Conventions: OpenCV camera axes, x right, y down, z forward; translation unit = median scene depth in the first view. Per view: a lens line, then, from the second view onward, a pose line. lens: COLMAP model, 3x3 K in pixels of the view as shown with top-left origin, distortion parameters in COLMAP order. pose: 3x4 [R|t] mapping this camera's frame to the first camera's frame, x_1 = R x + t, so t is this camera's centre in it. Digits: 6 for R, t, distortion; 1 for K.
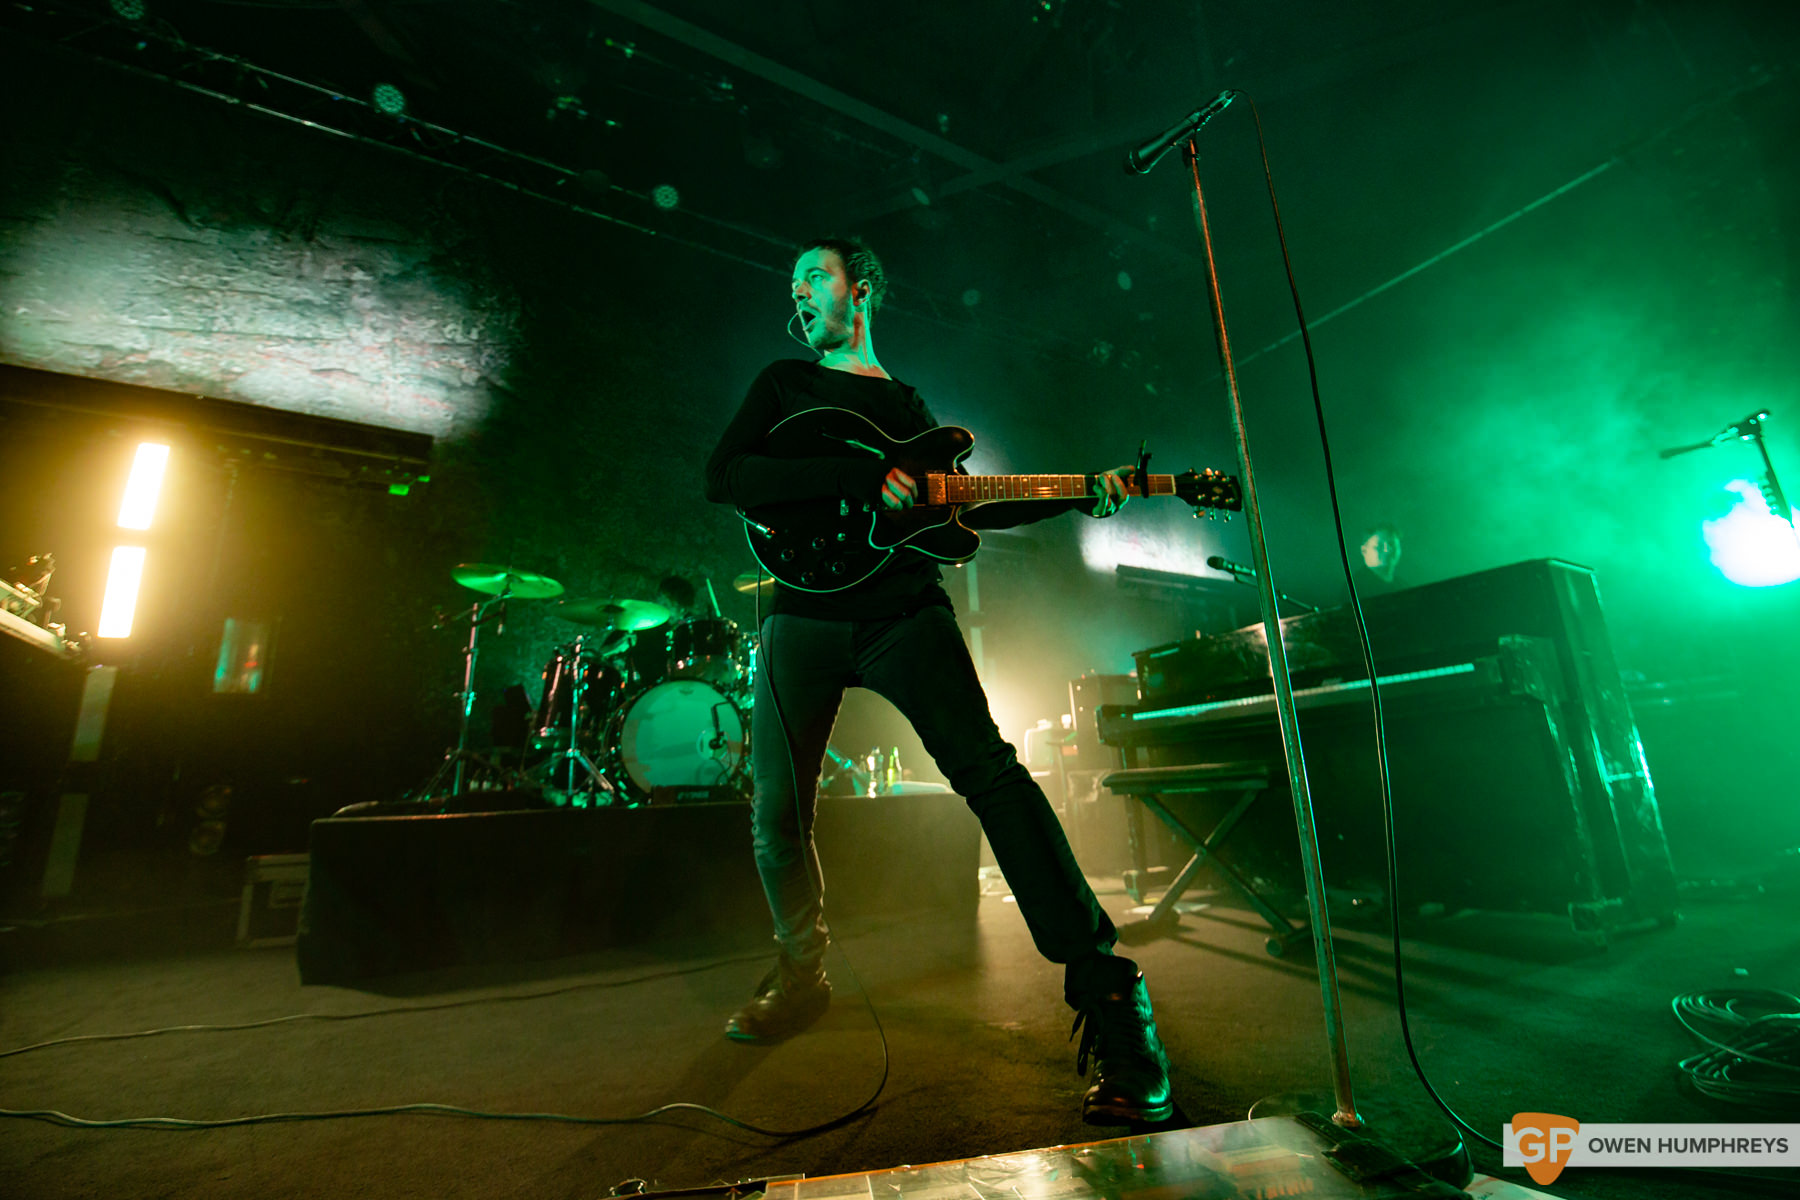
lens RADIAL K [[785.1, 0, 920.8], [0, 785.1, 597.7], [0, 0, 1]] dist [-0.024826, -0.003091]
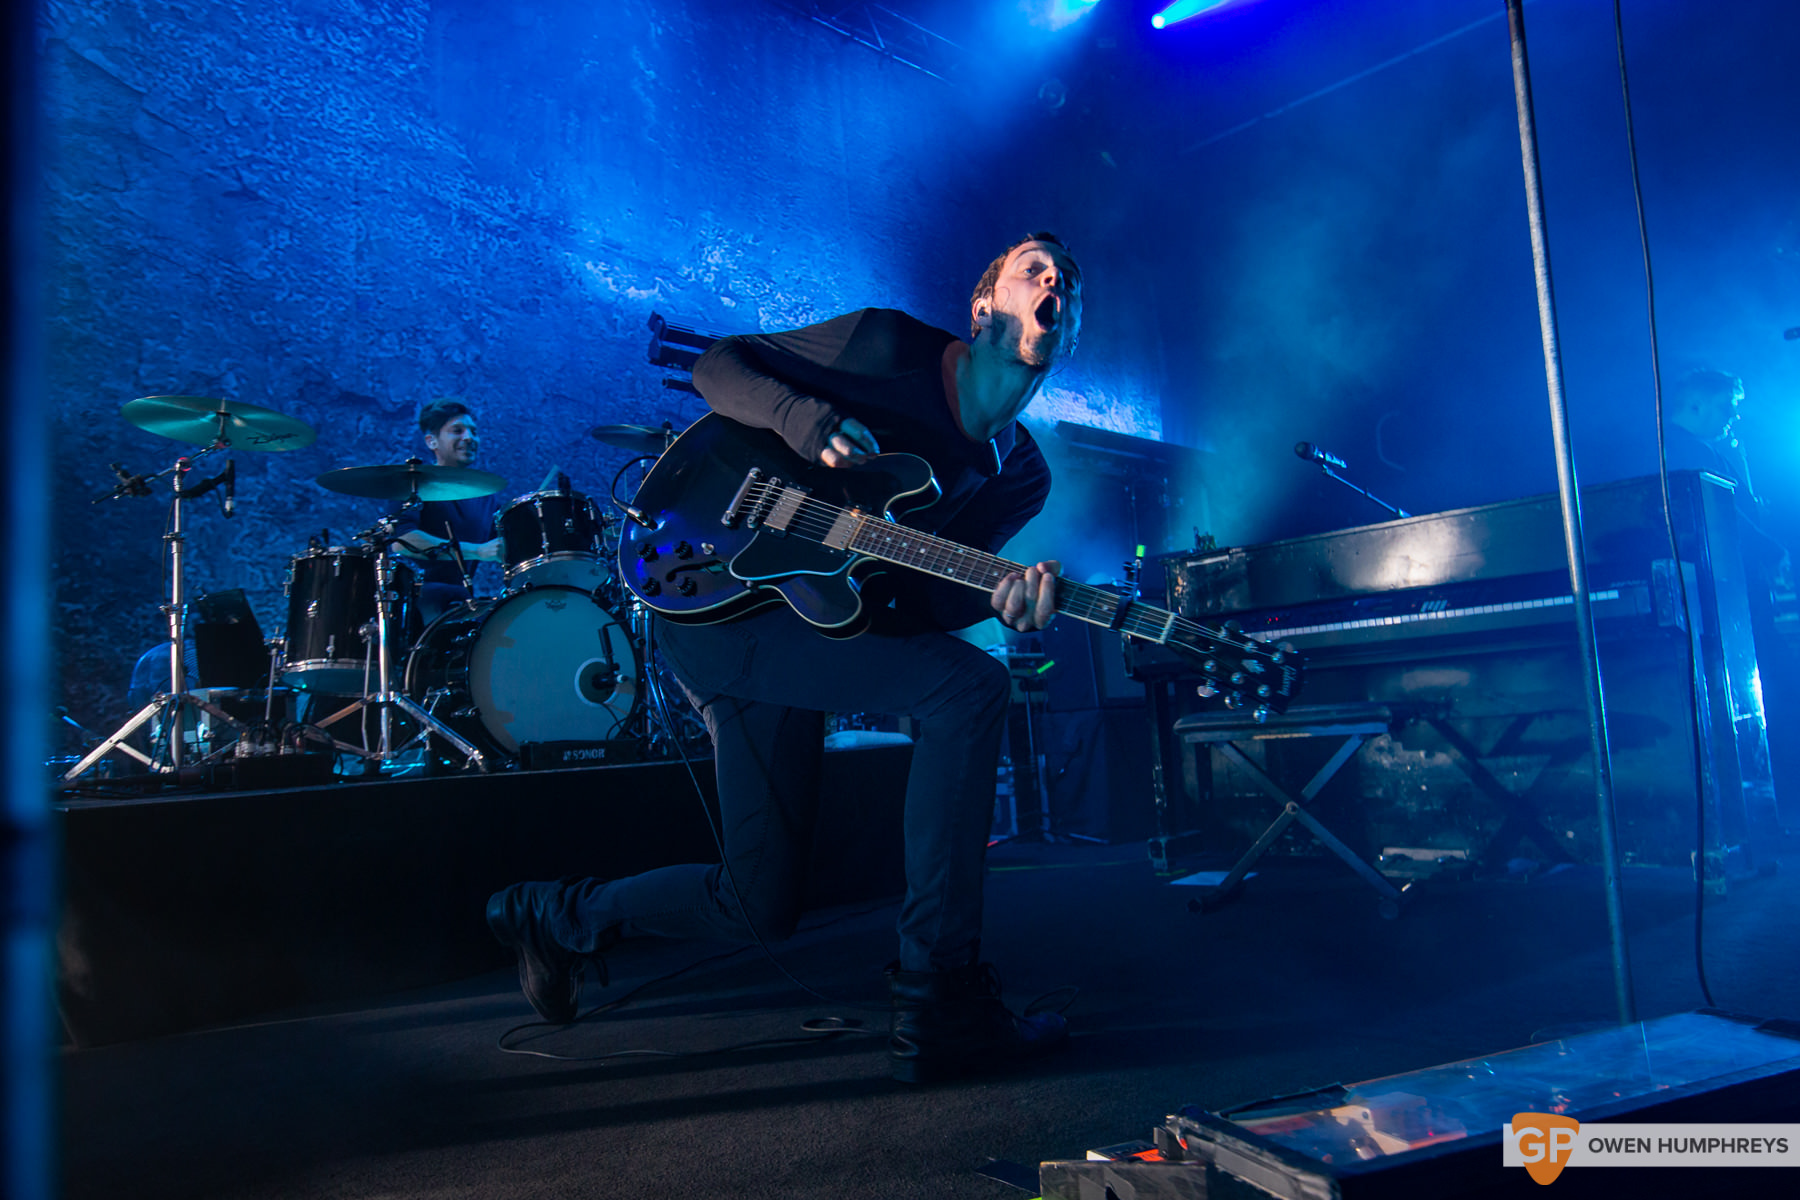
lens RADIAL K [[1196.5, 0, 962.8], [0, 1196.5, 631.8], [0, 0, 1]] dist [-0.003846, 0.000084]
pose [[0.969245, 0.002740, 0.246084, -0.140343], [-0.040191, 0.988276, 0.147295, -0.015669], [-0.242795, -0.152656, 0.957991, -0.049046]]
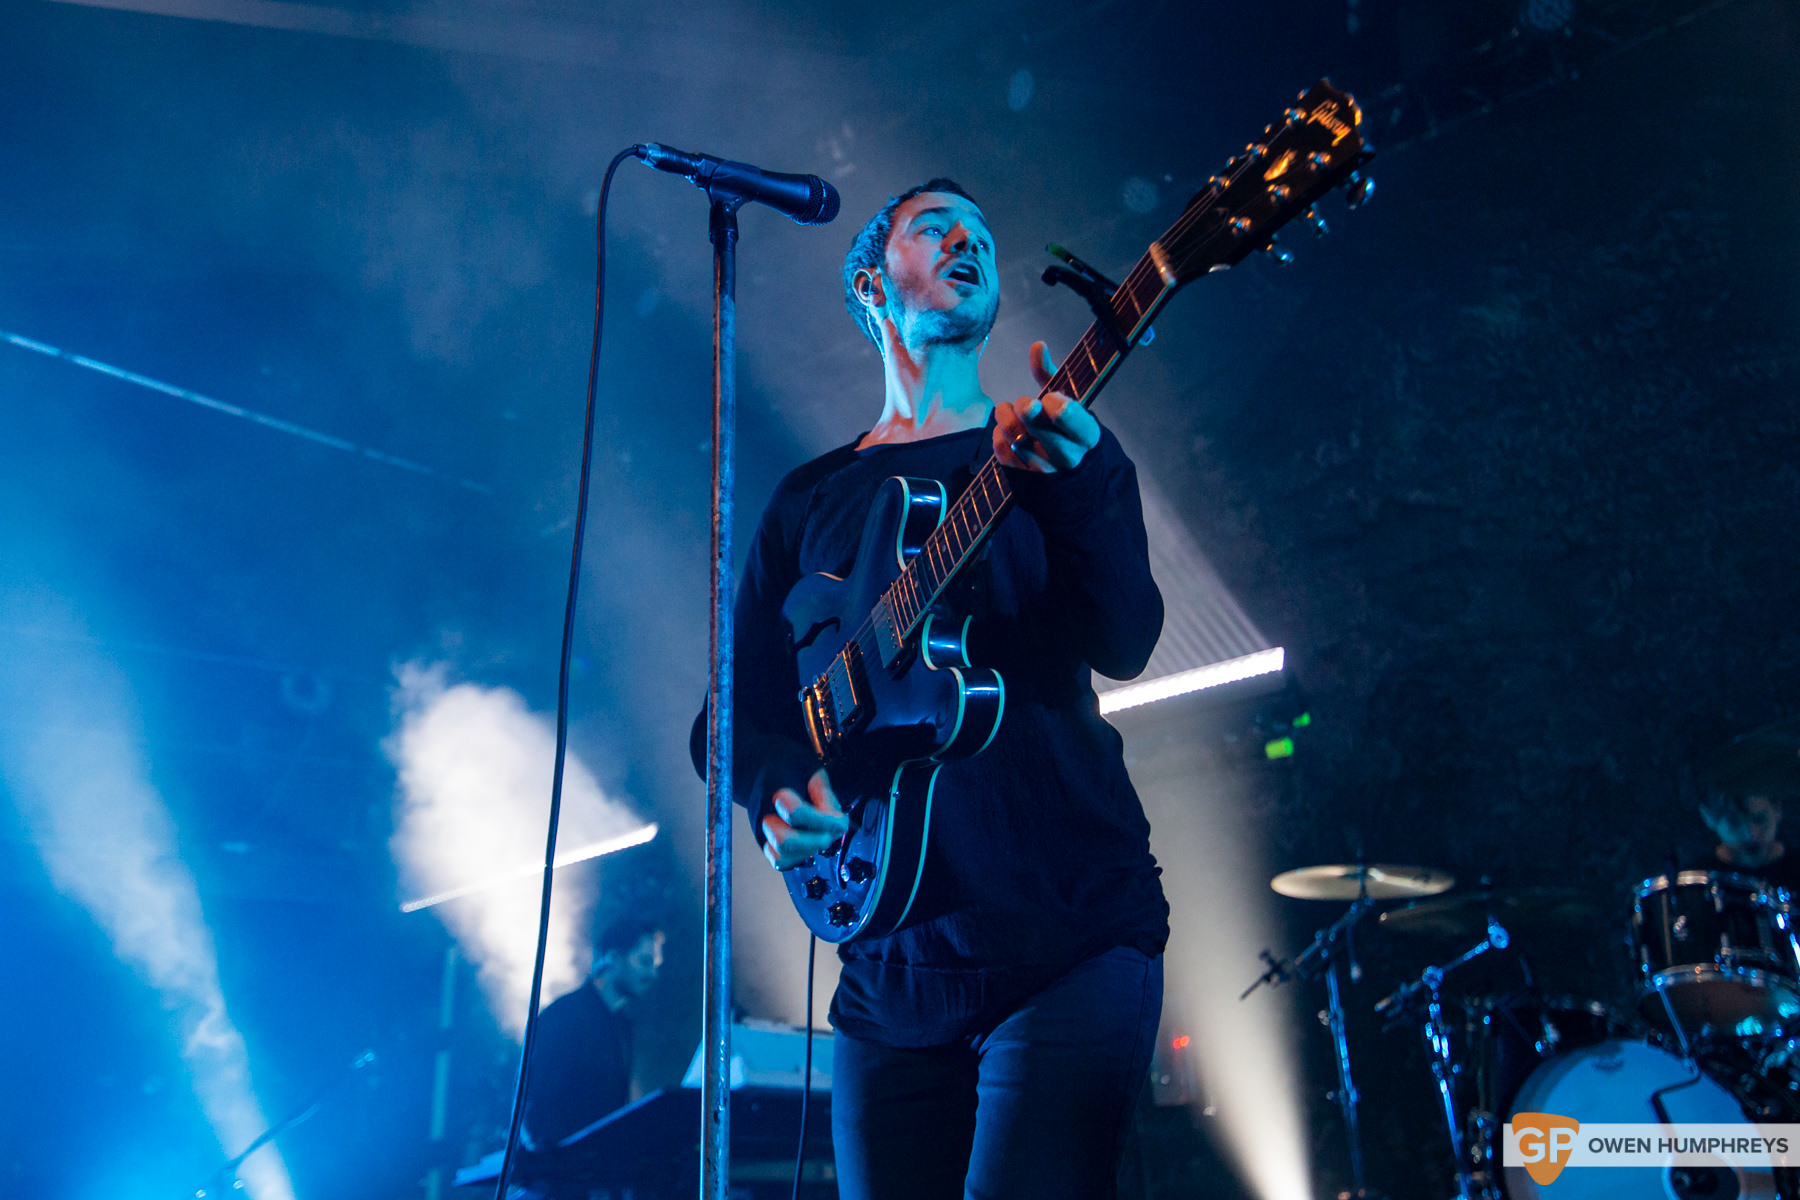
lens RADIAL K [[1510.8, 0, 886.9], [0, 1510.8, 561.7], [0, 0, 1]] dist [0.041012, -0.004246]
pose [[0.340708, -0.350741, -0.872295, 0.313668], [0.246815, 0.928633, -0.276991, -0.010505], [0.907194, -0.120923, 0.402961, 0.171335]]
